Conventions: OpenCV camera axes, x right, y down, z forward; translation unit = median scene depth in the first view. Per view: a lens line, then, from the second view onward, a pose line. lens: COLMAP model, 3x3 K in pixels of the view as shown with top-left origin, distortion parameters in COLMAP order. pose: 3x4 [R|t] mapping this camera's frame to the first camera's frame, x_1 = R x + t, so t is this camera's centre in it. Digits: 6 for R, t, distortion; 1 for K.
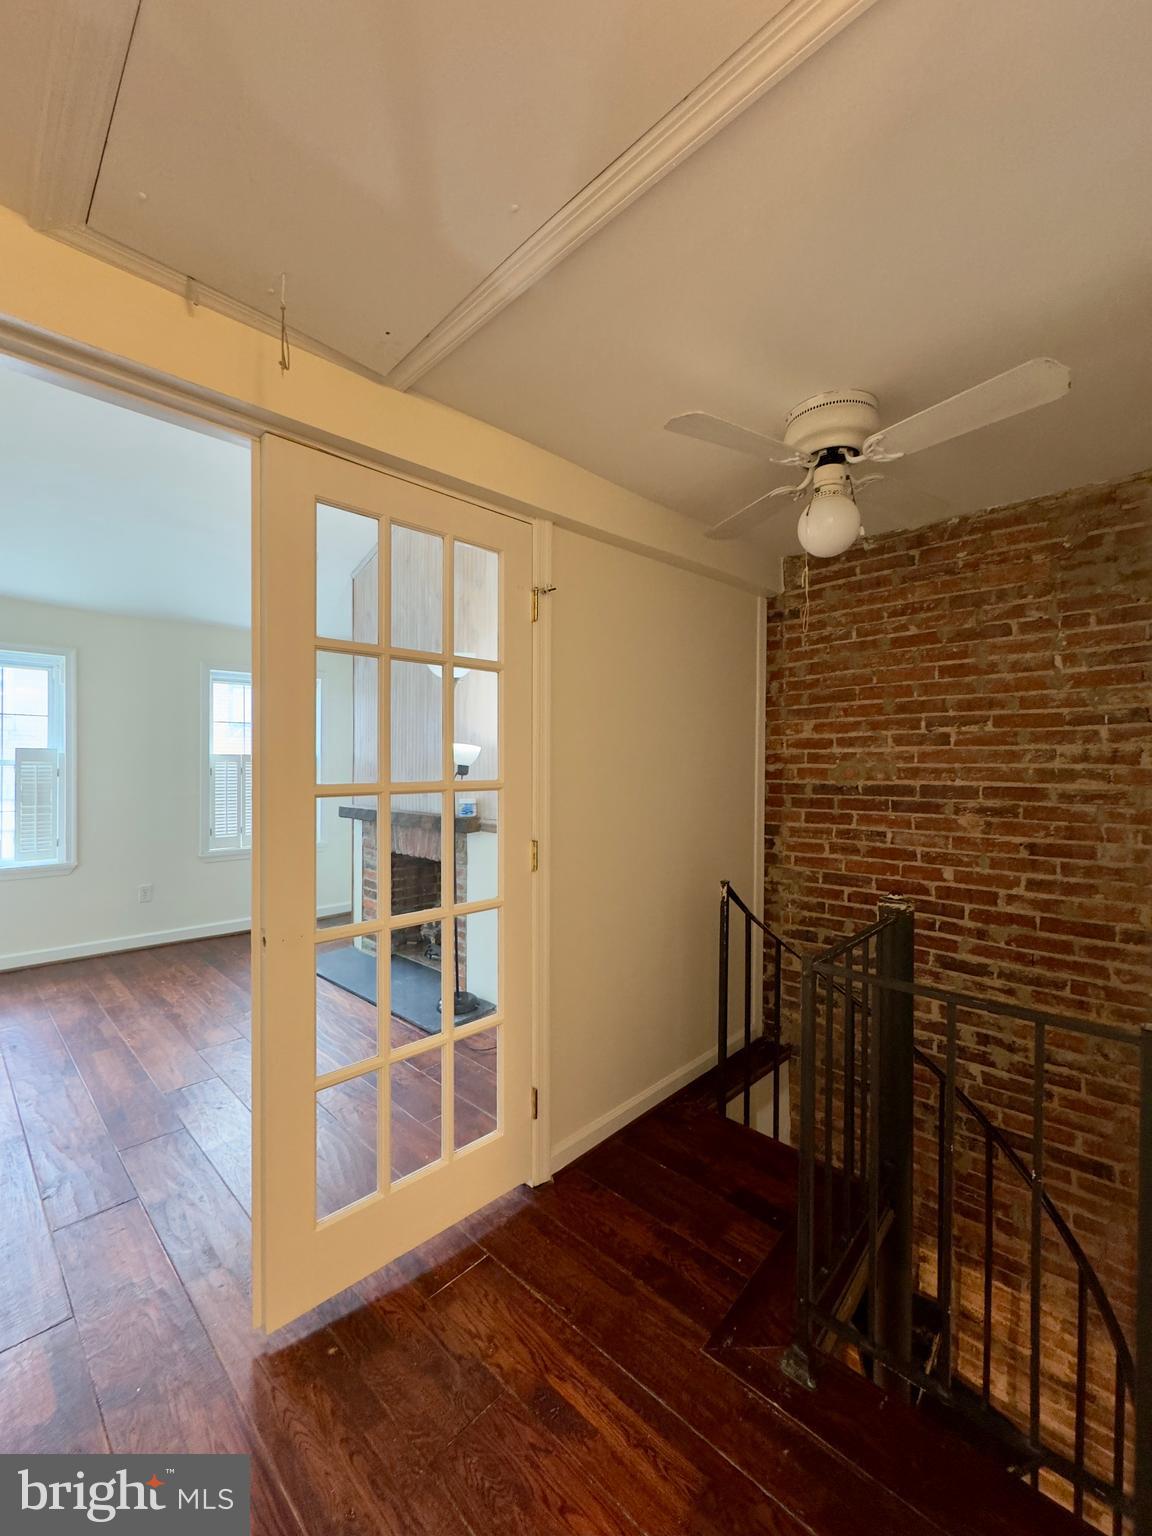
lens RADIAL K [[618.5, 0, 576.0], [0, 618.5, 768.0], [0, 0, 1]] dist [-0.001063, -0.000258]
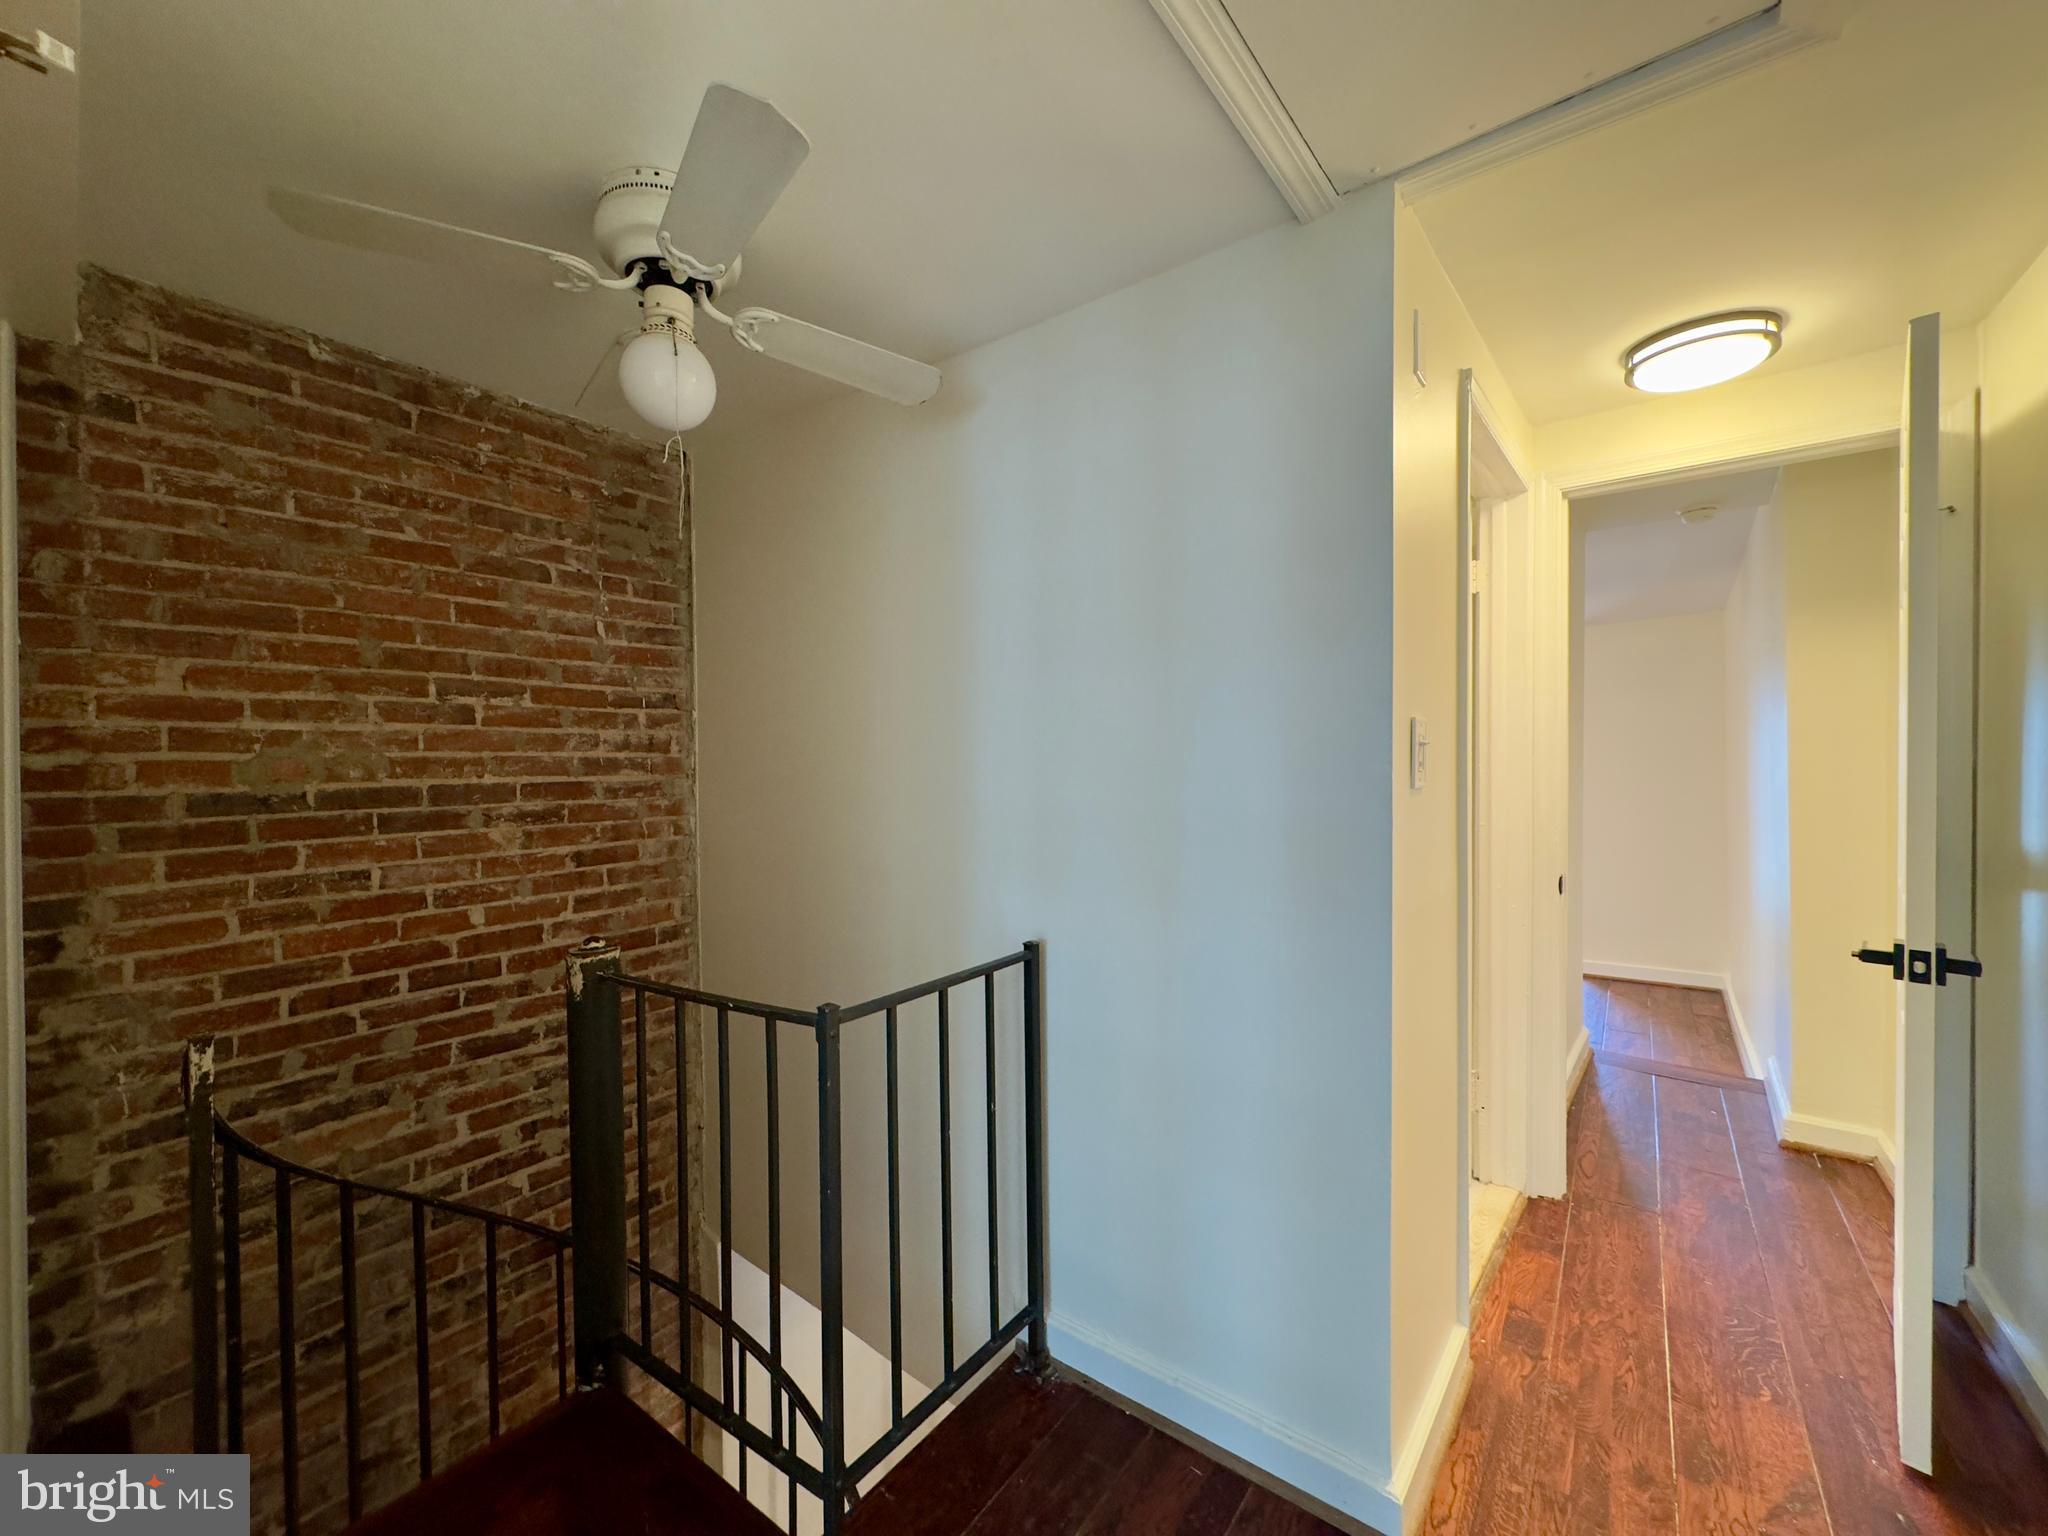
lens RADIAL K [[824.7, 0, 1024.0], [0, 824.7, 768.0], [0, 0, 1]] dist [-0.001063, -0.000258]
pose [[-0.117189, -0.014468, 0.993004, -0.353091], [0.011950, 0.999801, 0.015978, 0.003375], [-0.993038, 0.013739, -0.116992, 0.509888]]
